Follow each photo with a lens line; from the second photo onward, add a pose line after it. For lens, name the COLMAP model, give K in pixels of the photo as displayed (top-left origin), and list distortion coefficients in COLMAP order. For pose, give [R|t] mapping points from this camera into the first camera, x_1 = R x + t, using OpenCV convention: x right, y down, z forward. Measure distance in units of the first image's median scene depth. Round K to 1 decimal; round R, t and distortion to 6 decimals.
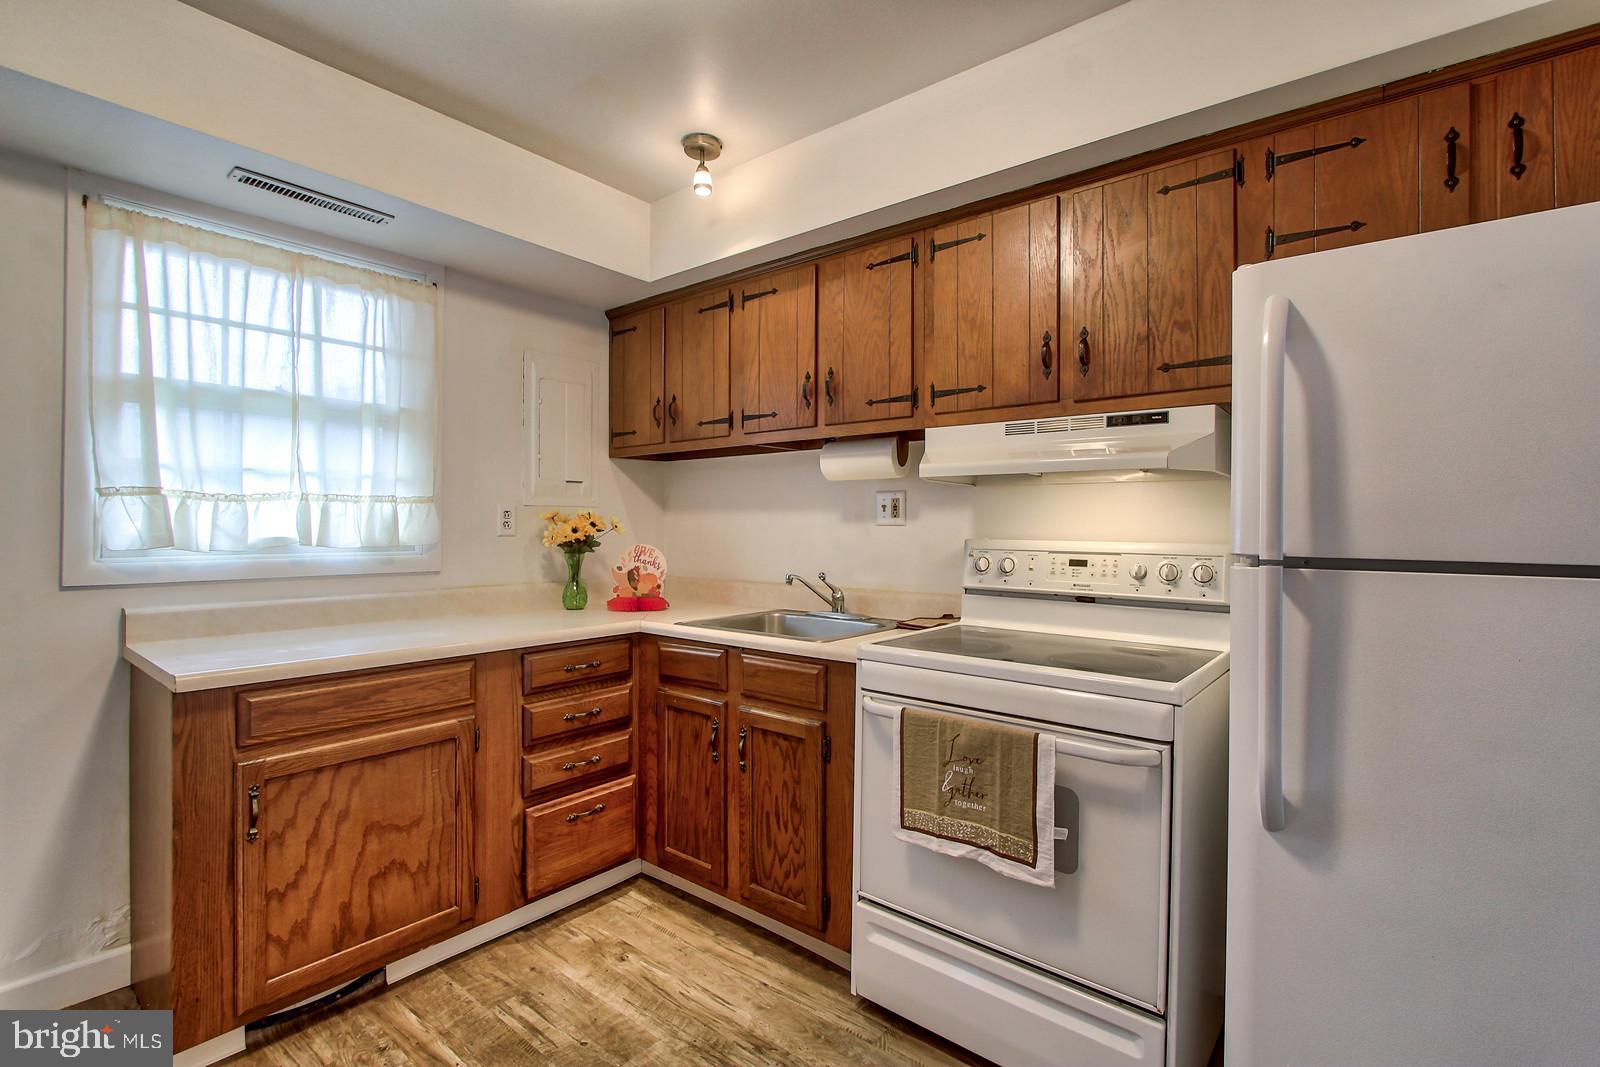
lens RADIAL K [[735.8, 0, 810.8], [0, 735.8, 526.7], [0, 0, 1]] dist [-0.010377, 0.000277]
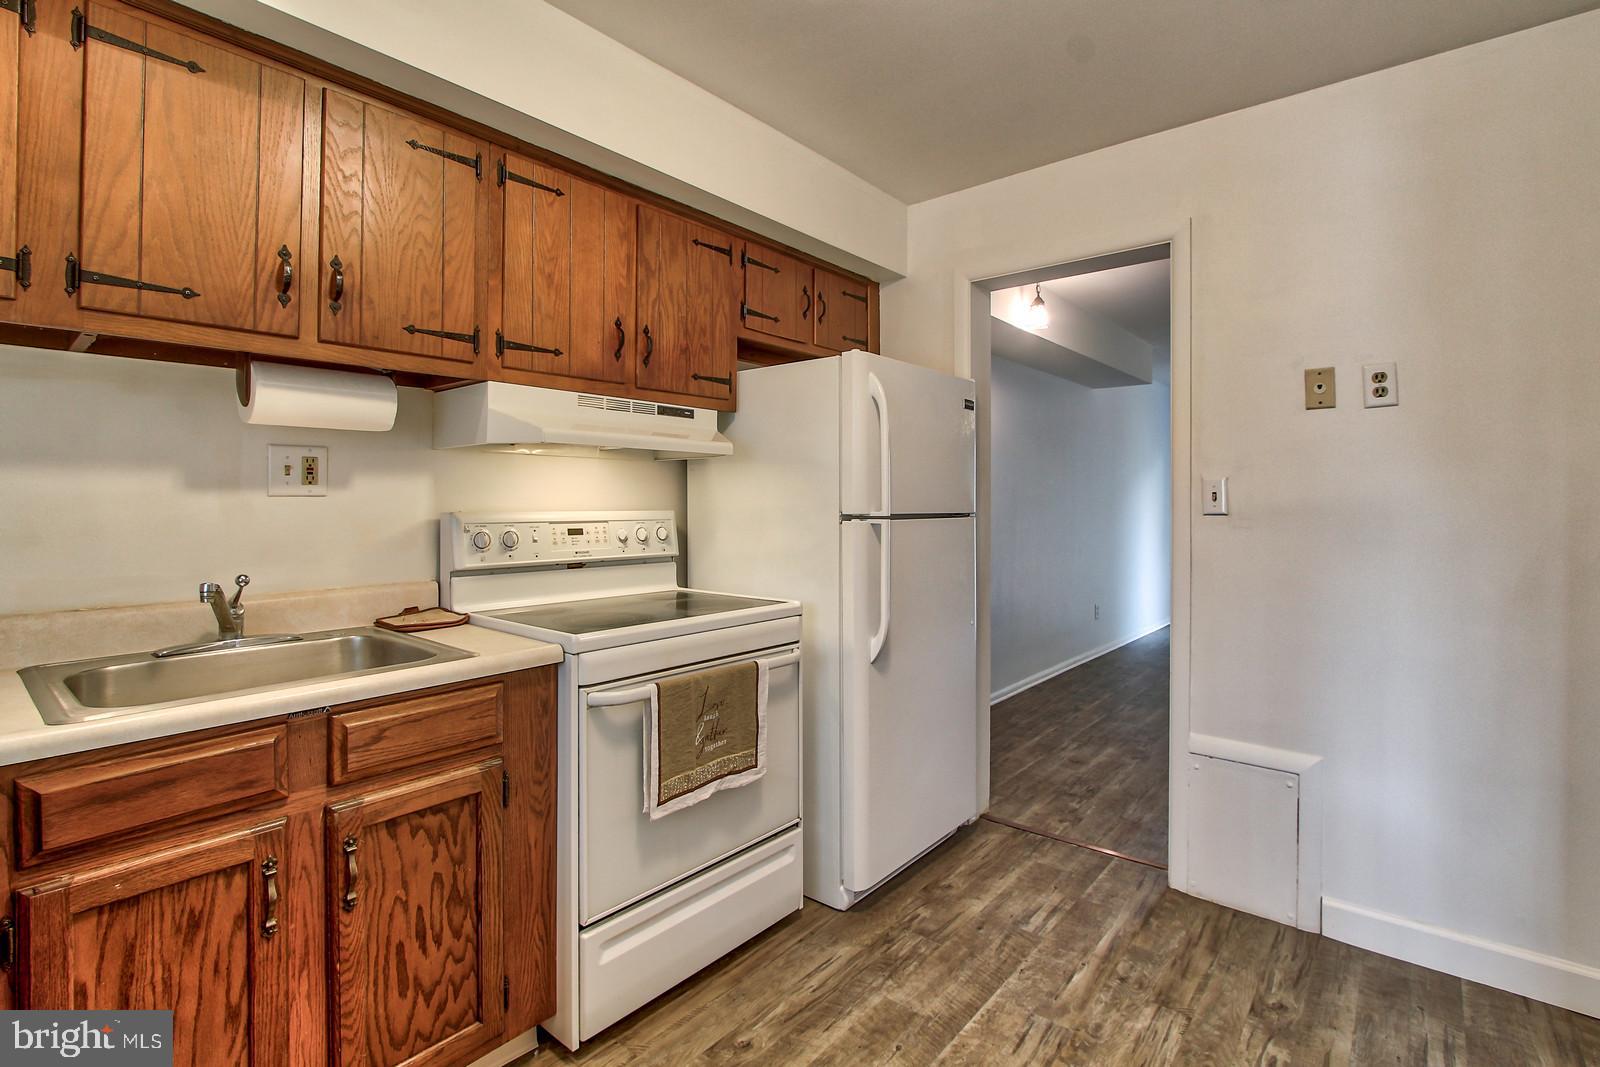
lens RADIAL K [[751.6, 0, 819.8], [0, 751.6, 495.6], [0, 0, 1]] dist [-0.014272, 0.000953]
pose [[0.005874, -0.002457, 0.999980, -0.701585], [-0.002634, 0.999993, 0.002472, -0.006239], [-0.999979, -0.002649, 0.005868, 0.623839]]
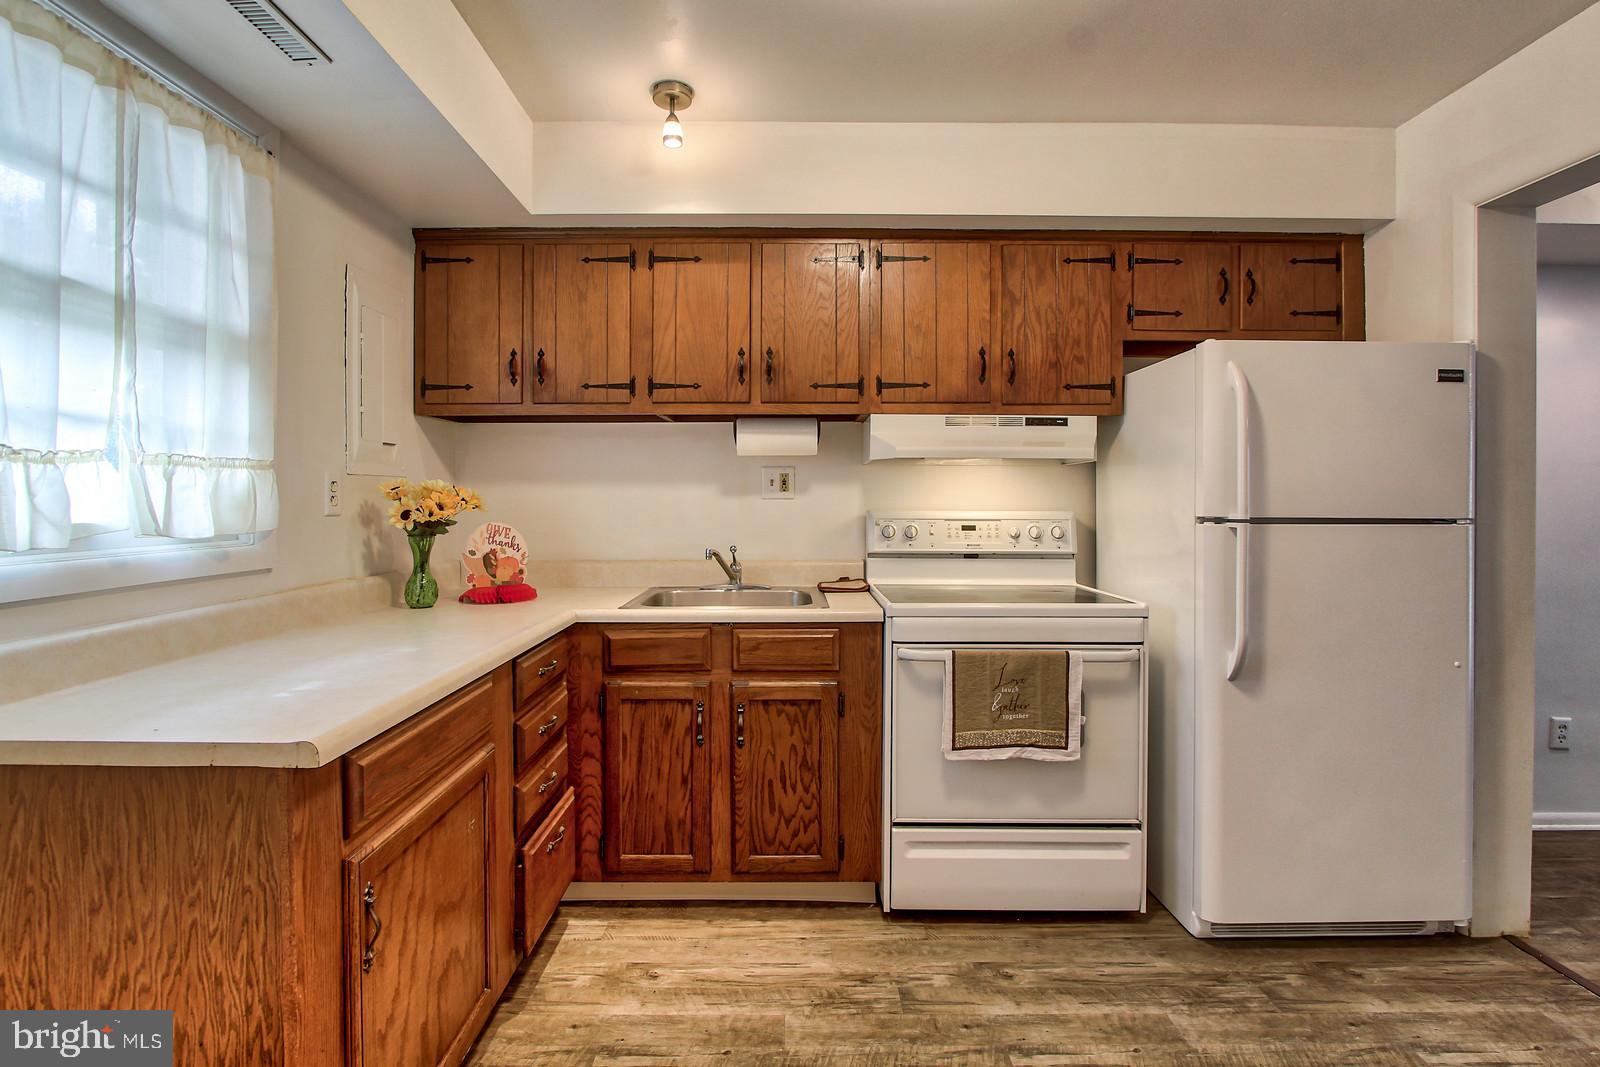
lens RADIAL K [[758.1, 0, 793.1], [0, 758.1, 506.2], [0, 0, 1]] dist [-0.012892, 0.000786]
pose [[0.776610, -0.010924, 0.629887, -0.688093], [0.003714, 0.999912, 0.012761, -0.006181], [-0.629971, -0.007571, 0.776582, 0.162375]]
